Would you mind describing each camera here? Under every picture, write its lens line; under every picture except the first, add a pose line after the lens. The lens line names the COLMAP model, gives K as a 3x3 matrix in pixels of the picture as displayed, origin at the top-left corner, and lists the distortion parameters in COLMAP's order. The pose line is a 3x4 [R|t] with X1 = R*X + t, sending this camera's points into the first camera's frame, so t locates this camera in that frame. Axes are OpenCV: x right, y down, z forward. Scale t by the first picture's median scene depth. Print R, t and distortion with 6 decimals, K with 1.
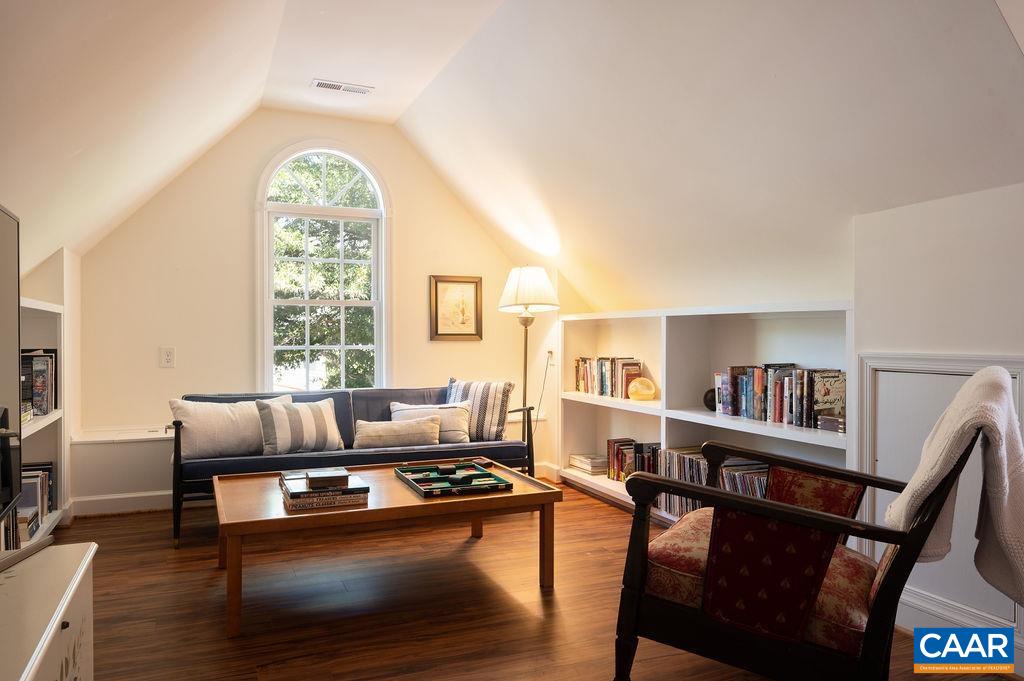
lens RADIAL K [[686.6, 0, 510.9], [0, 686.6, 342.1], [0, 0, 1]] dist [0.008626, 0.000992]
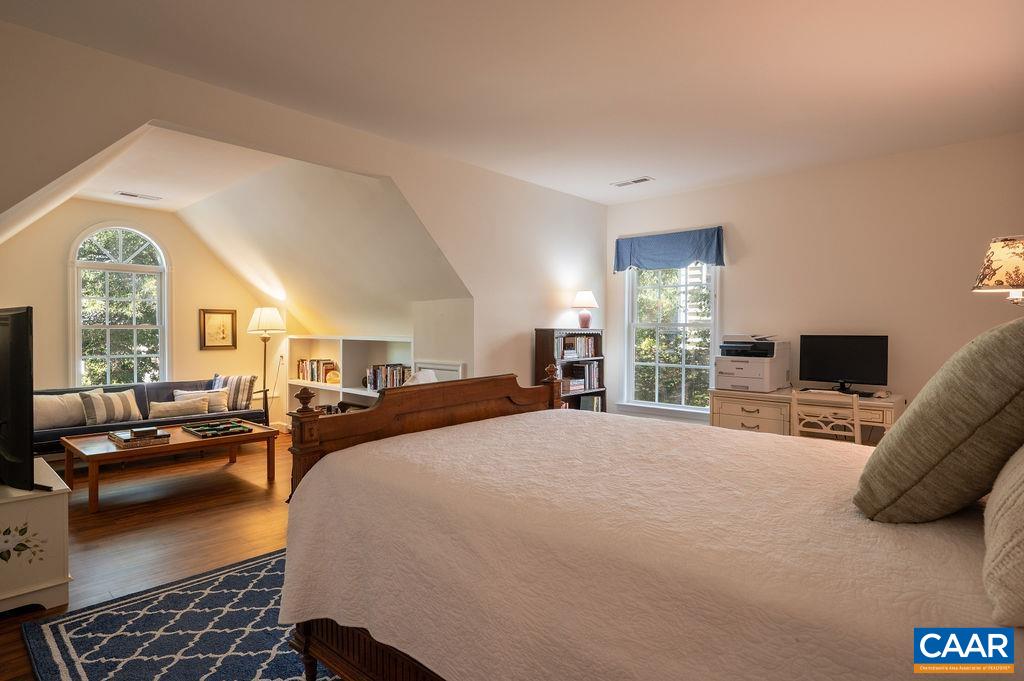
lens RADIAL K [[556.6, 0, 512.3], [0, 556.6, 334.4], [0, 0, 1]] dist [0.004301, -0.000189]
pose [[0.916171, -0.001302, 0.400785, 0.033961], [0.000041, 0.999995, 0.003156, -0.053092], [-0.400787, -0.002875, 0.916167, -0.581206]]
